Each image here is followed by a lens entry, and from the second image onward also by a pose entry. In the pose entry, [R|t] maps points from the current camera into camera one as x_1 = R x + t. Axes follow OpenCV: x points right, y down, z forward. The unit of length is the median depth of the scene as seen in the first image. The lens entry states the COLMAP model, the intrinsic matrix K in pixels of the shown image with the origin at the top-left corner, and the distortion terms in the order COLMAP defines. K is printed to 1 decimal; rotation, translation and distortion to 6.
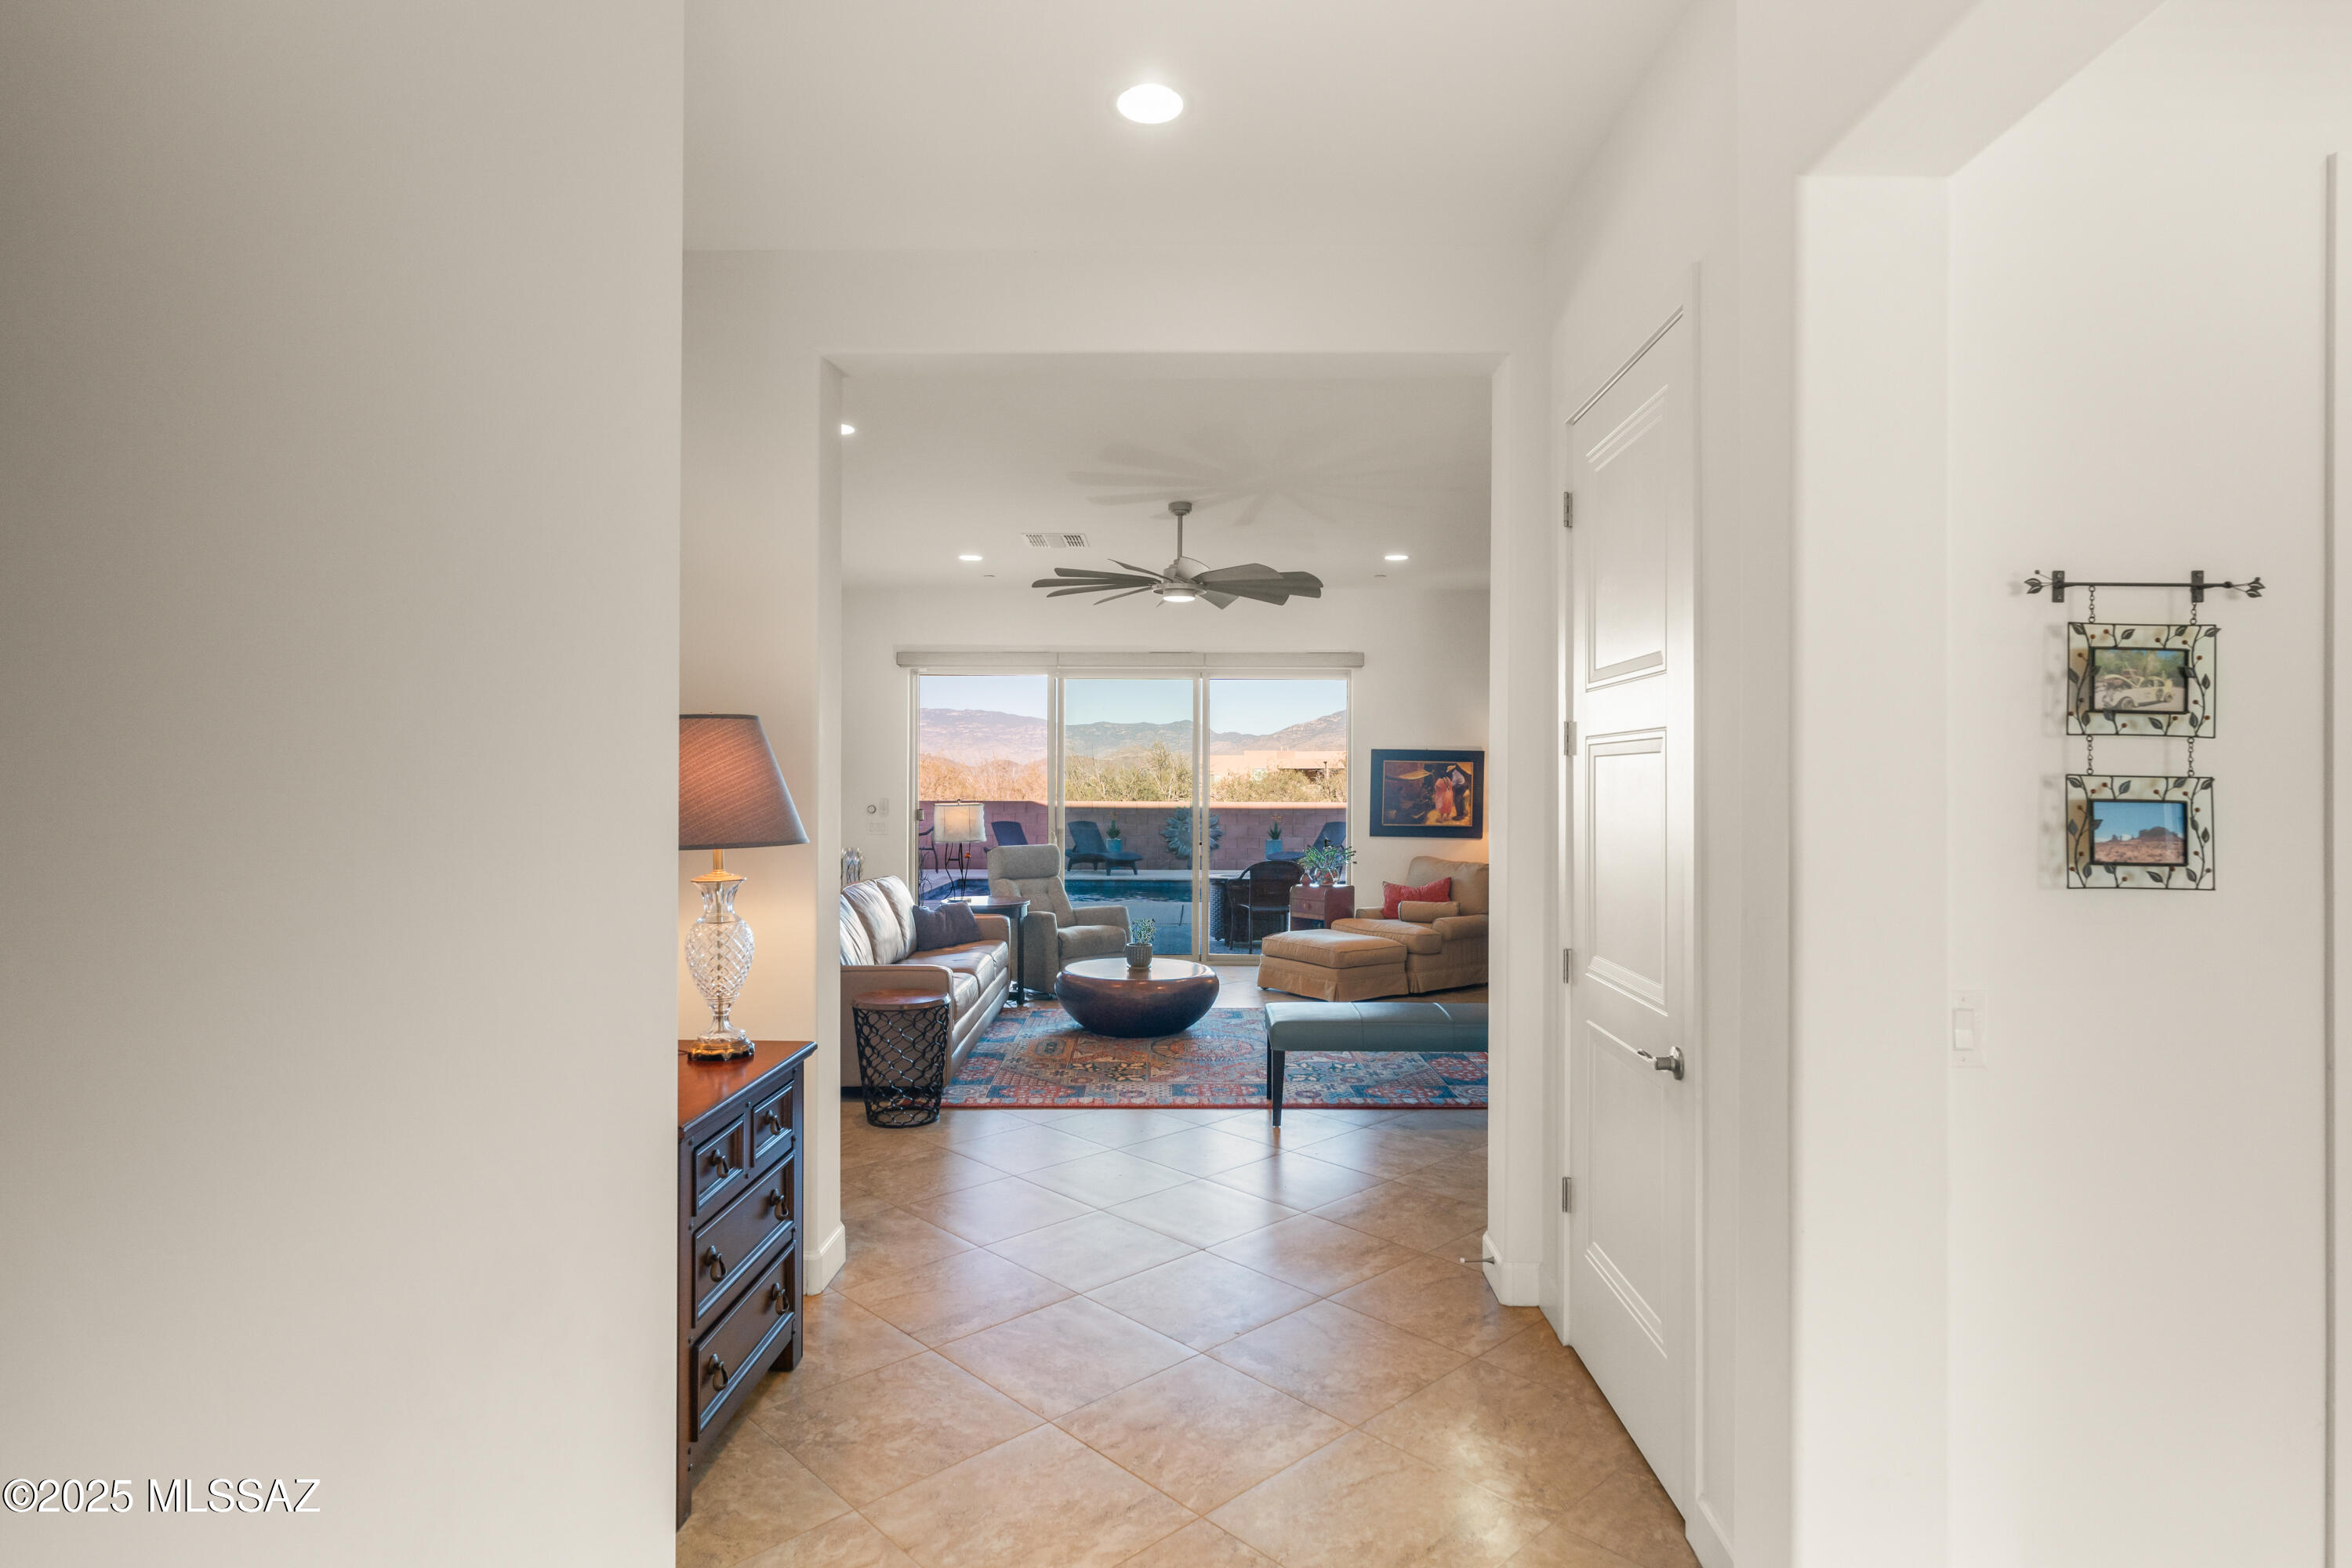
lens RADIAL K [[1249.1, 0, 1176.0], [0, 1249.1, 784.0], [0, 0, 1]] dist [-0.000979, 0.000159]
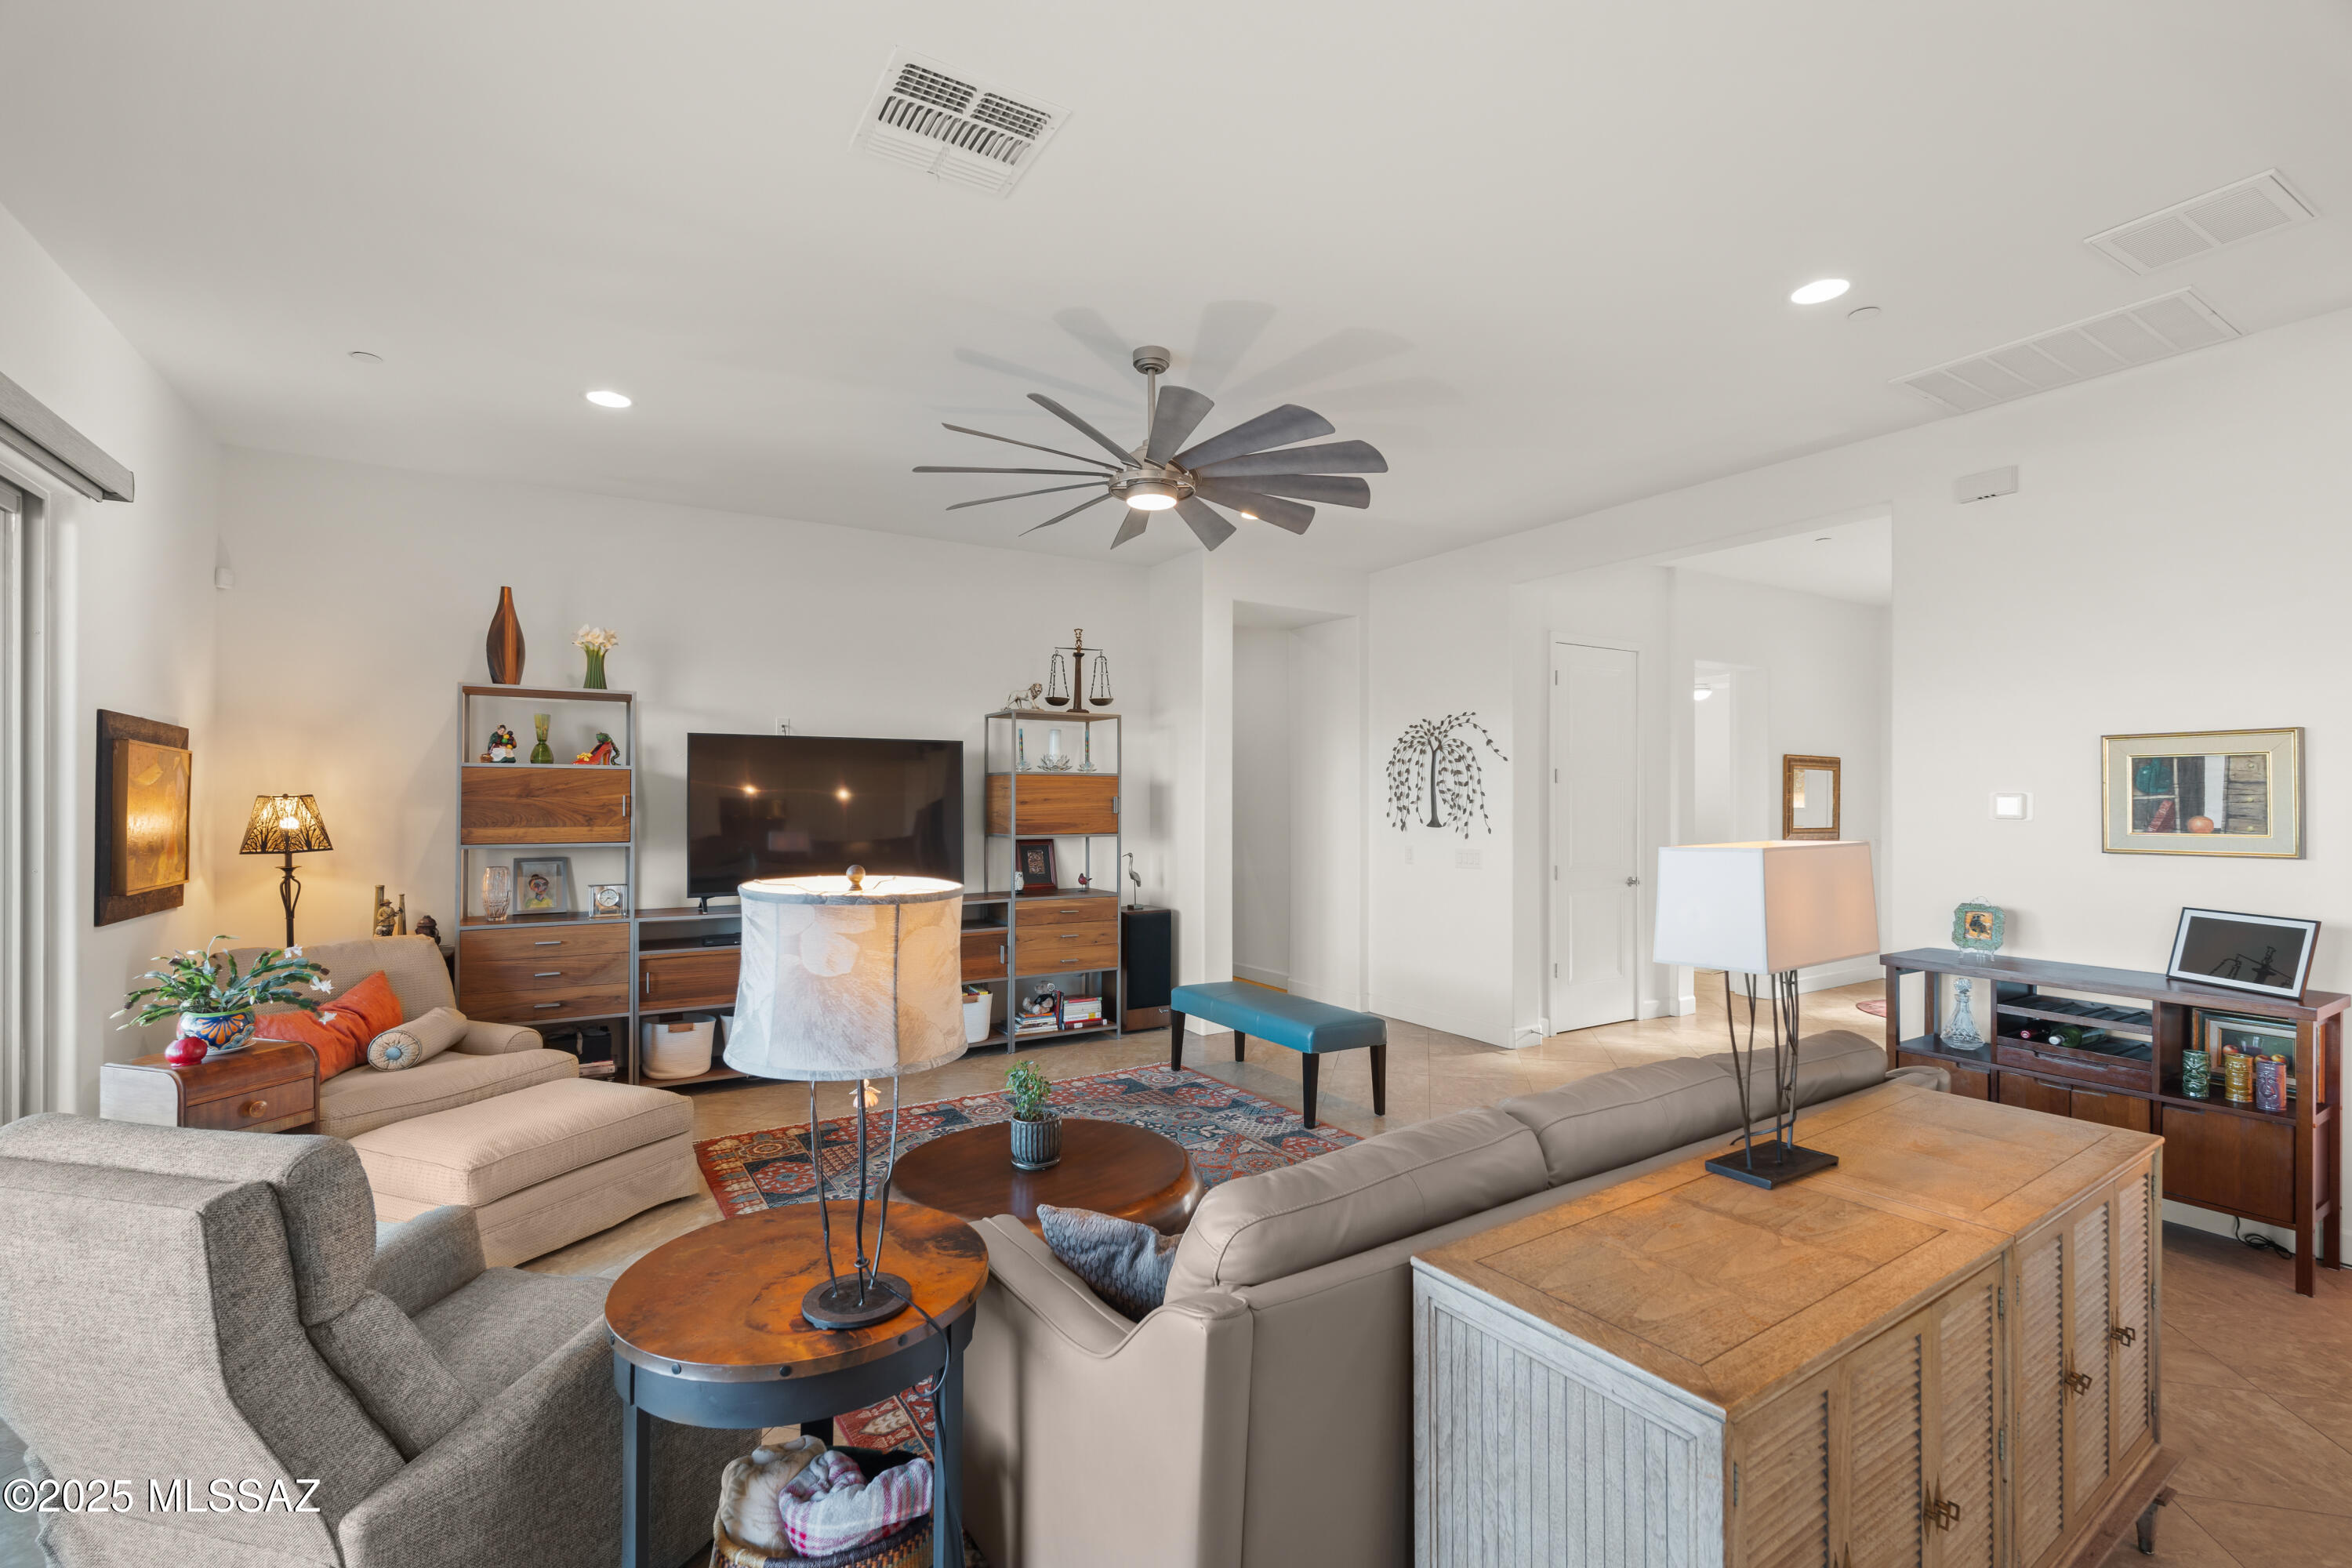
lens RADIAL K [[1015.8, 0, 1171.8], [0, 1015.8, 794.4], [0, 0, 1]] dist [-0.000111, 0.000212]
pose [[-0.529177, 0.002452, 0.848508, -0.353304], [0.002431, 0.999996, -0.001373, 0.001317], [-0.848508, 0.001336, -0.529181, 1.031937]]
